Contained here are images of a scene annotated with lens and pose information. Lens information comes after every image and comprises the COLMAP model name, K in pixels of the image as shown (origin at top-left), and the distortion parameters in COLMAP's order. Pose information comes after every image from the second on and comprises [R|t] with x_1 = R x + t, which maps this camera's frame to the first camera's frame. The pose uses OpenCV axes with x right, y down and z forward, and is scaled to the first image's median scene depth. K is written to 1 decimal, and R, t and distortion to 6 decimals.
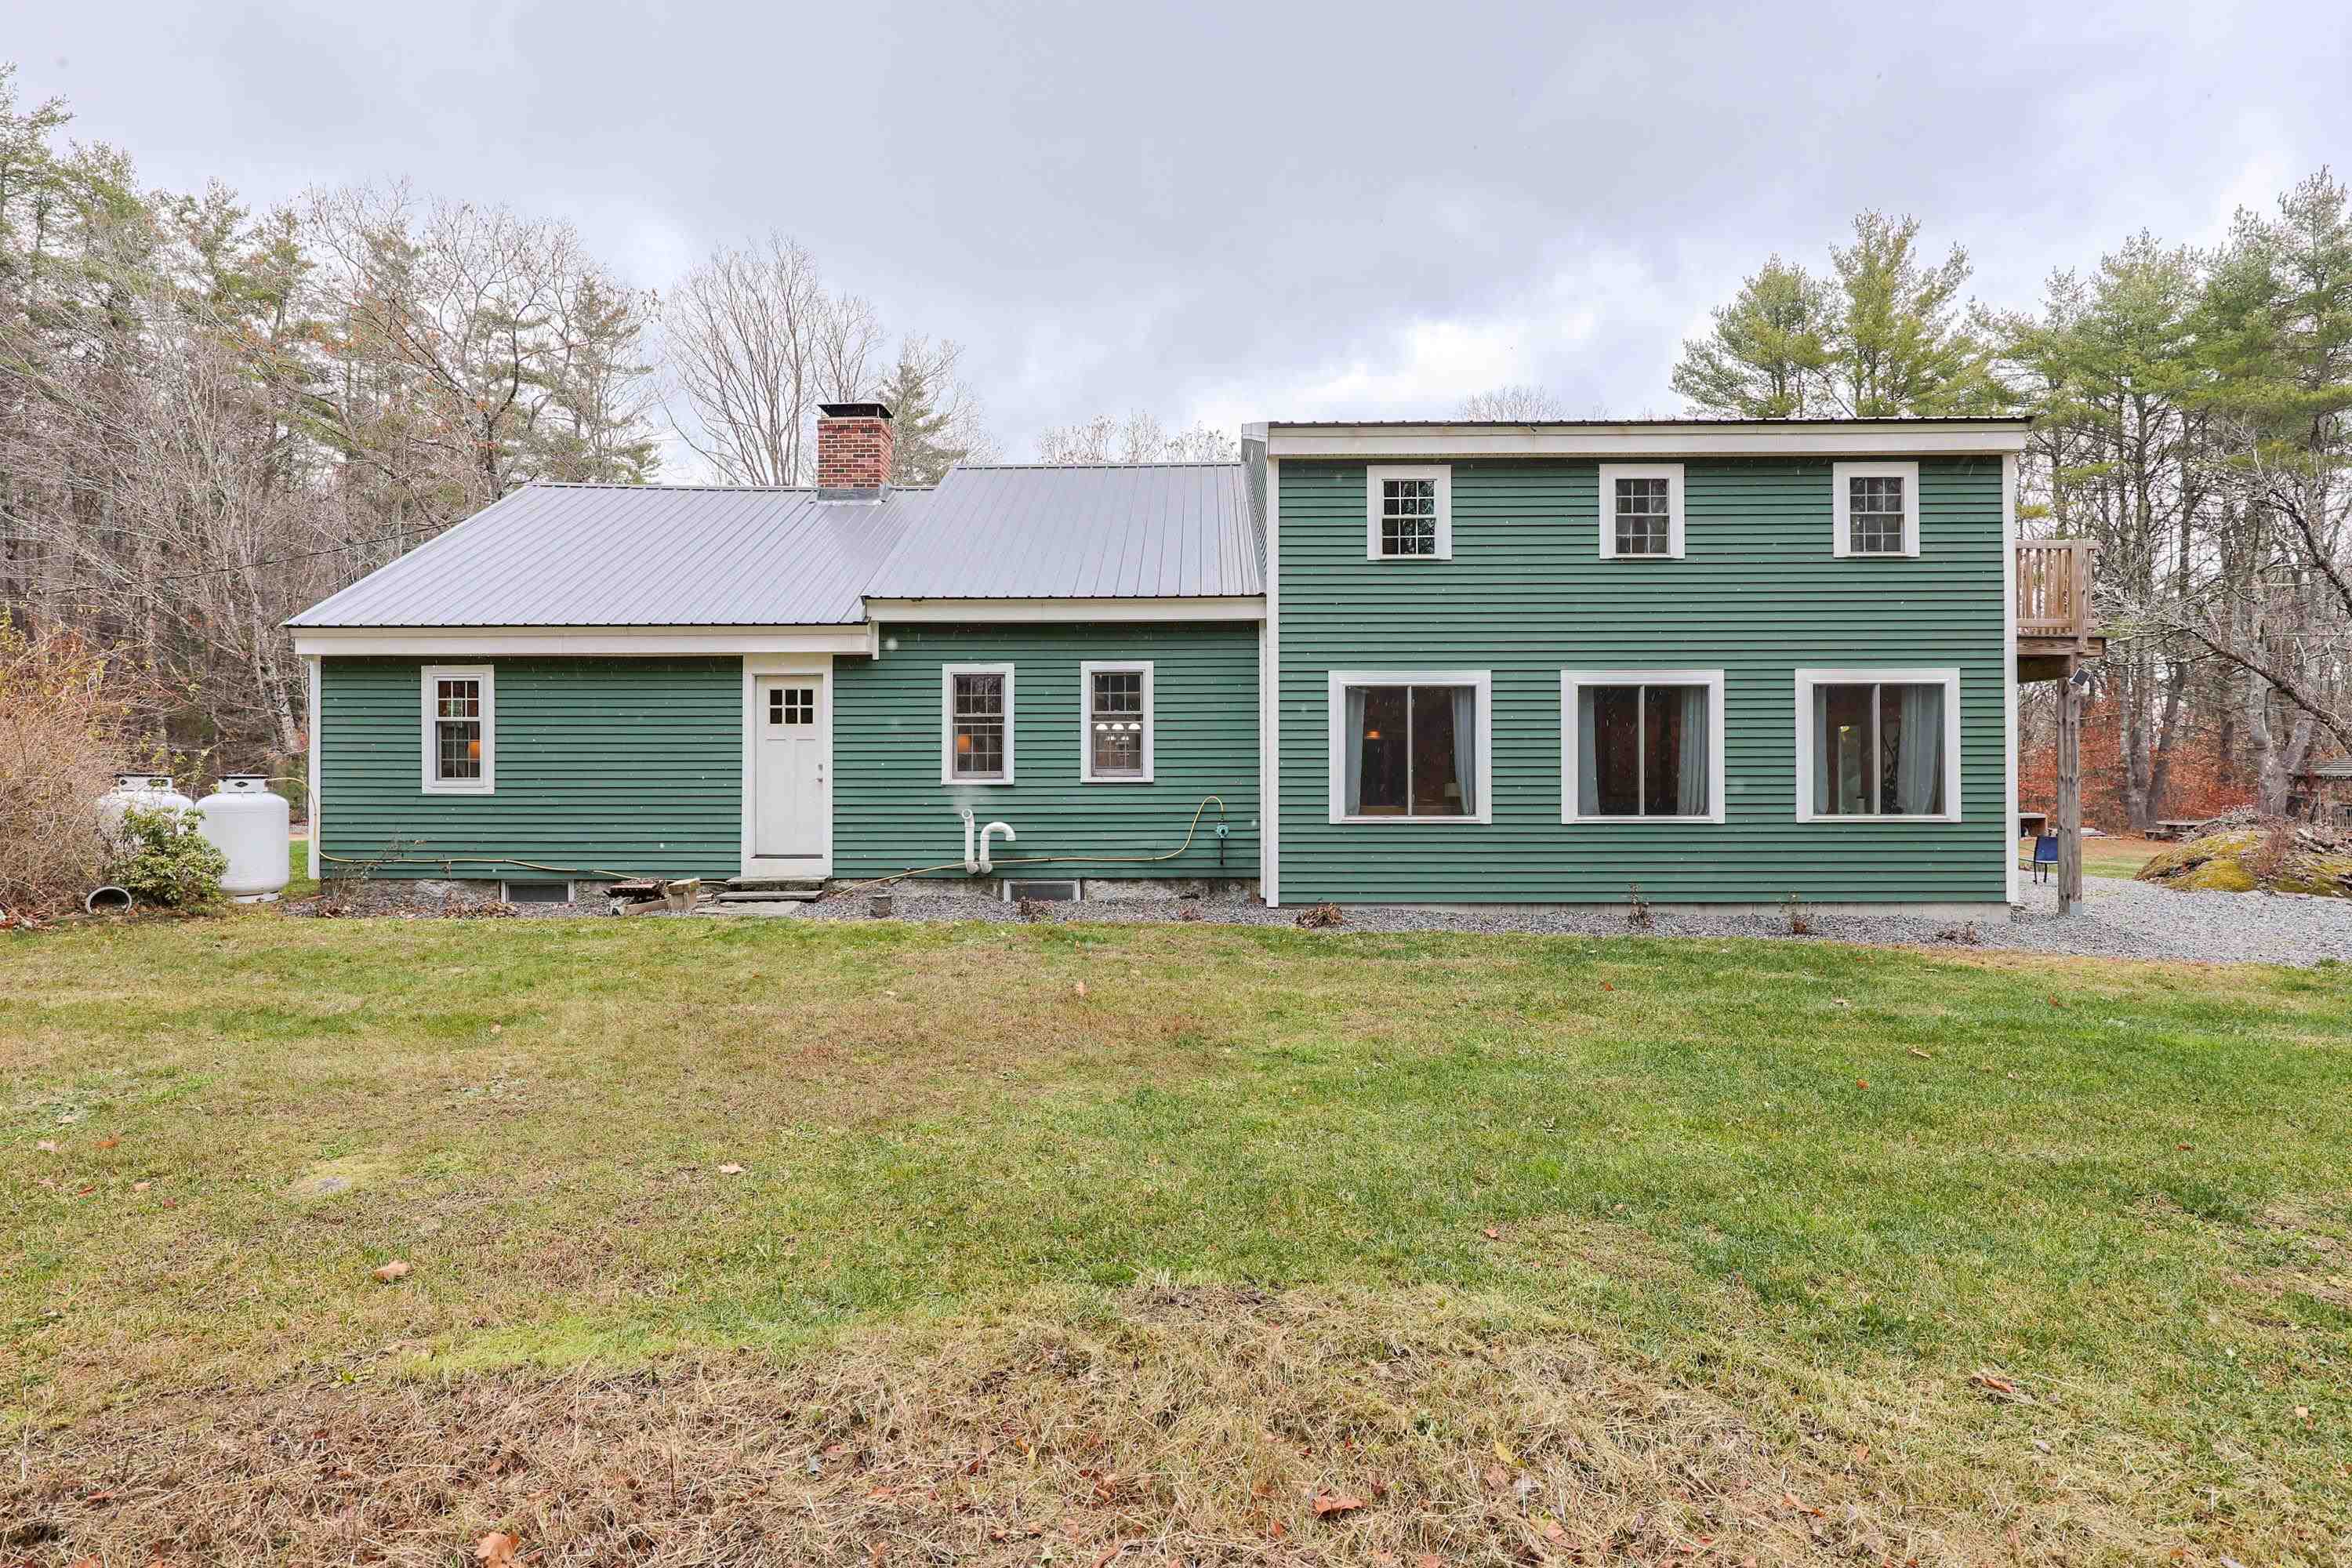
lens RADIAL K [[1018.0, 0, 1177.3], [0, 1018.0, 778.1], [0, 0, 1]] dist [-0.000167, 0.000381]
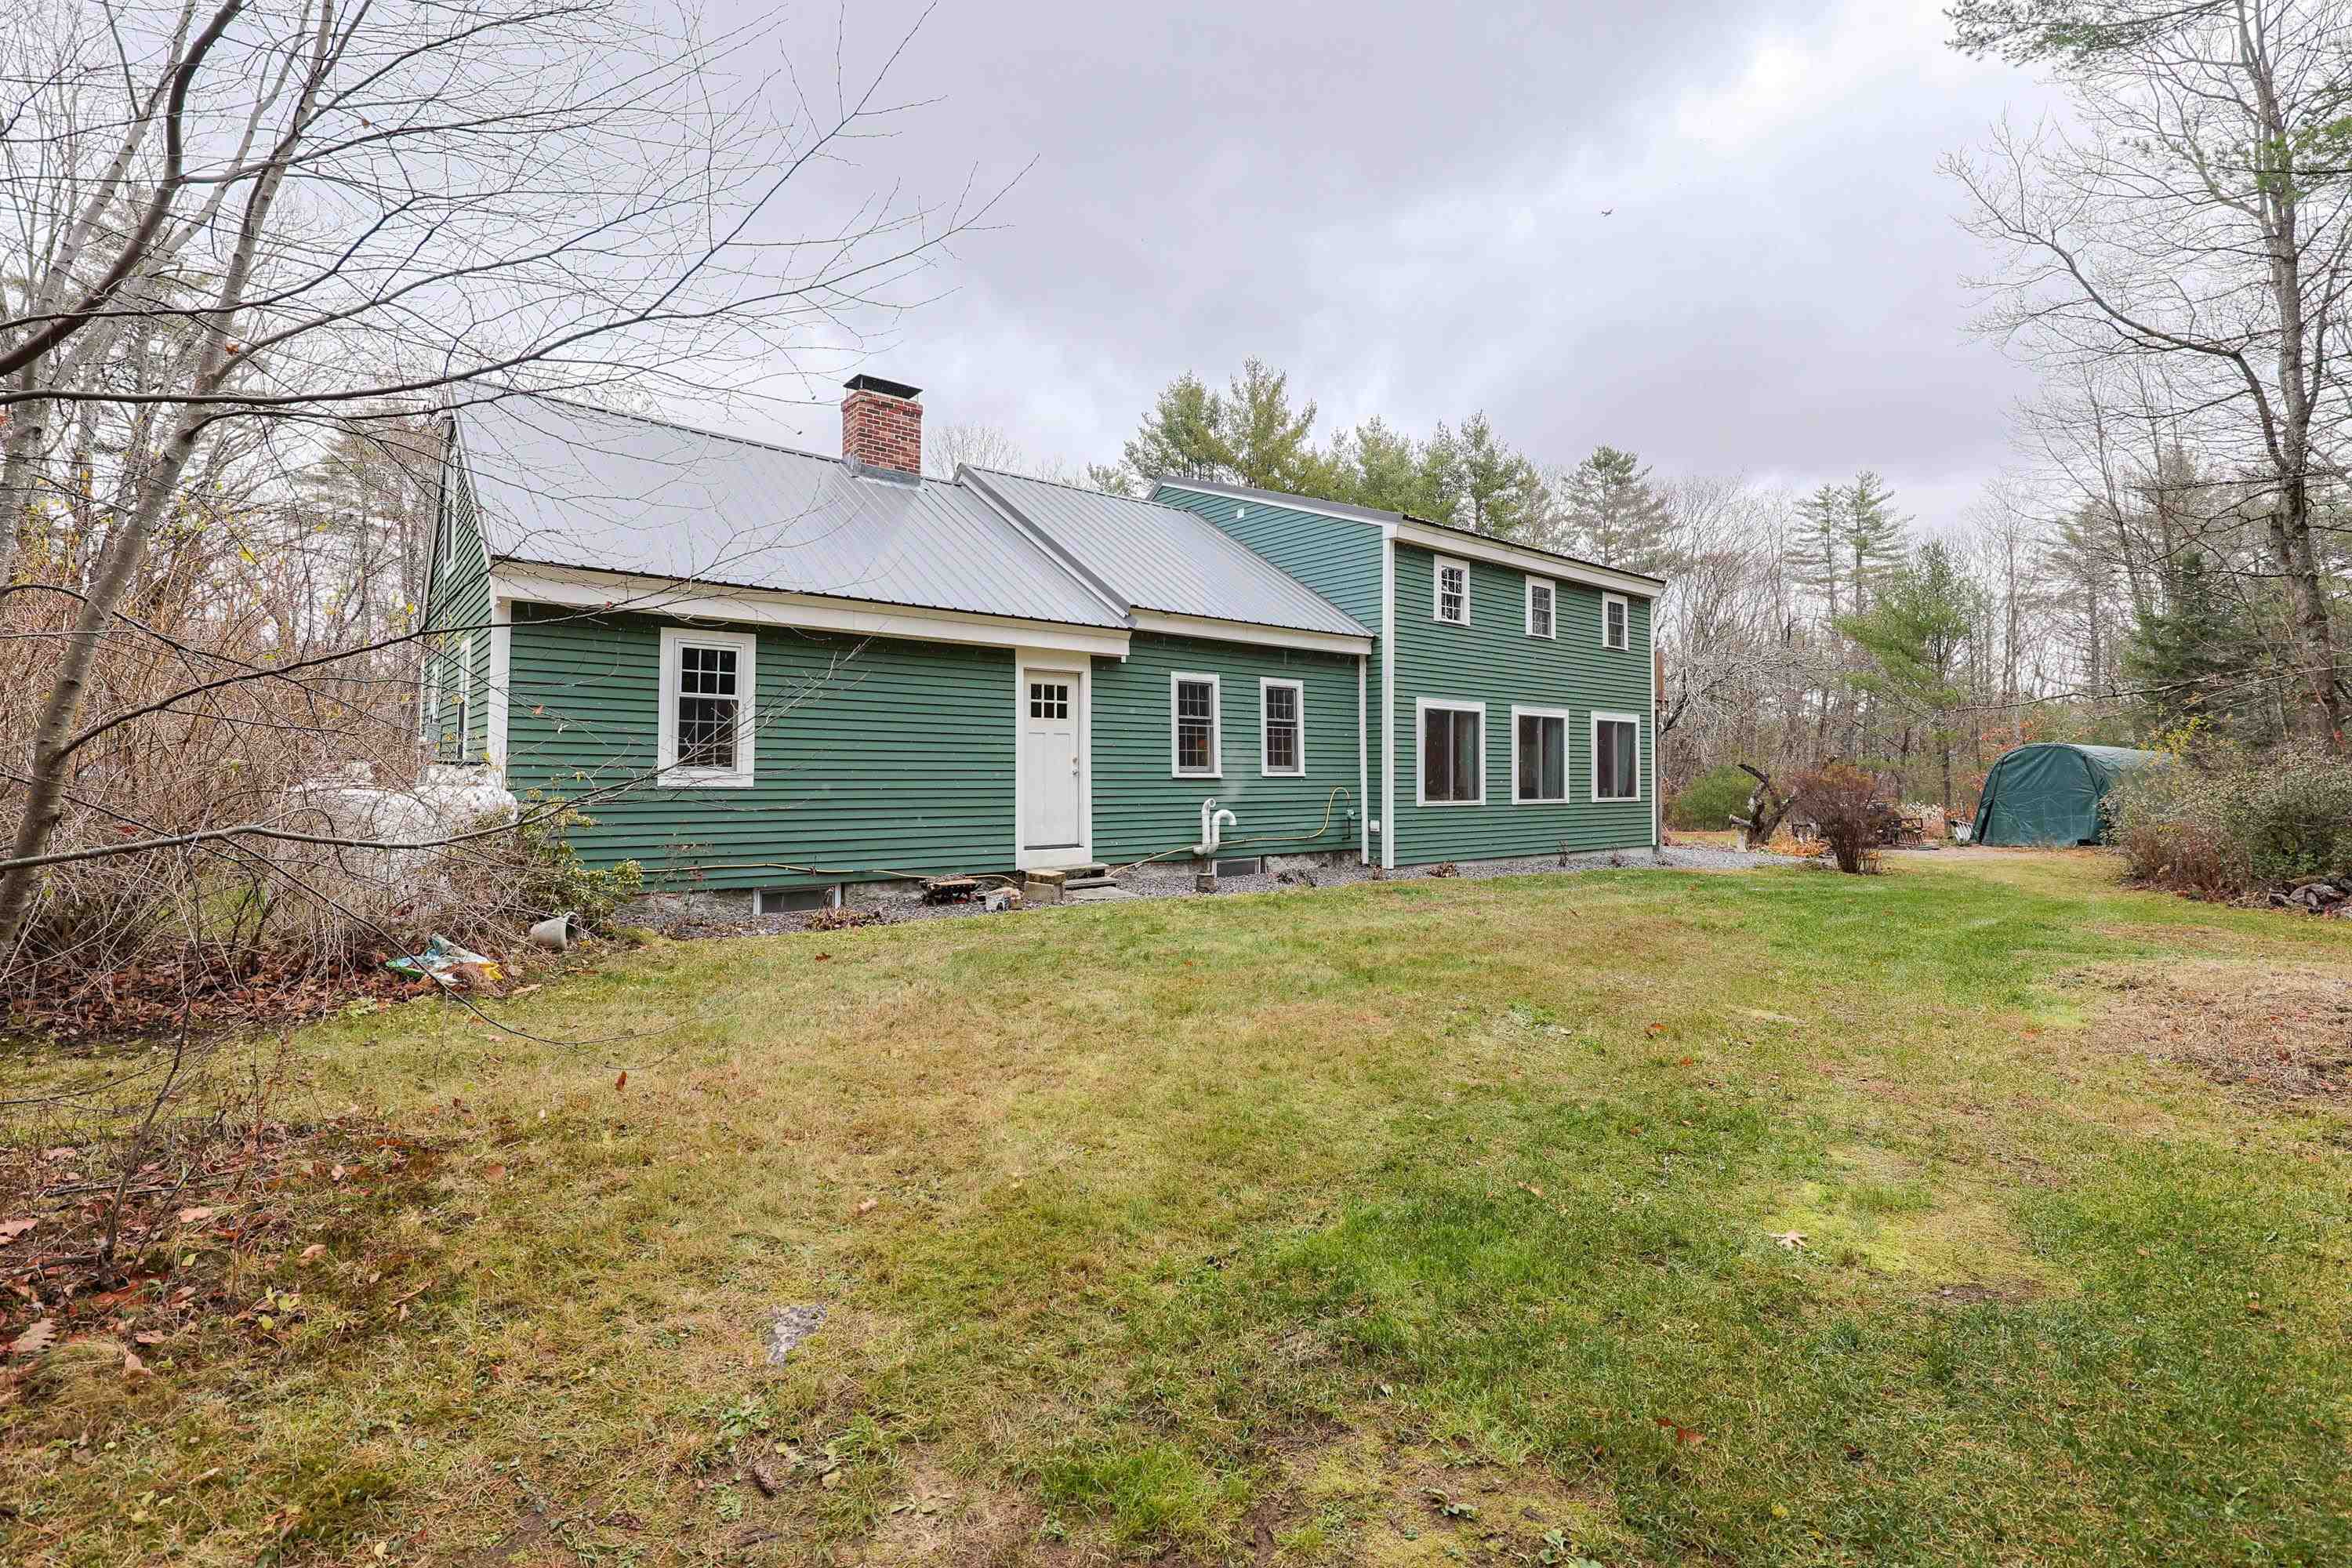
lens RADIAL K [[1018.0, 0, 1177.3], [0, 1018.0, 778.1], [0, 0, 1]] dist [-0.000167, 0.000381]
pose [[0.773702, 0.003686, 0.633539, -0.940000], [-0.000621, 0.999987, -0.005060, 0.012517], [-0.633549, 0.003521, 0.773695, 0.121954]]
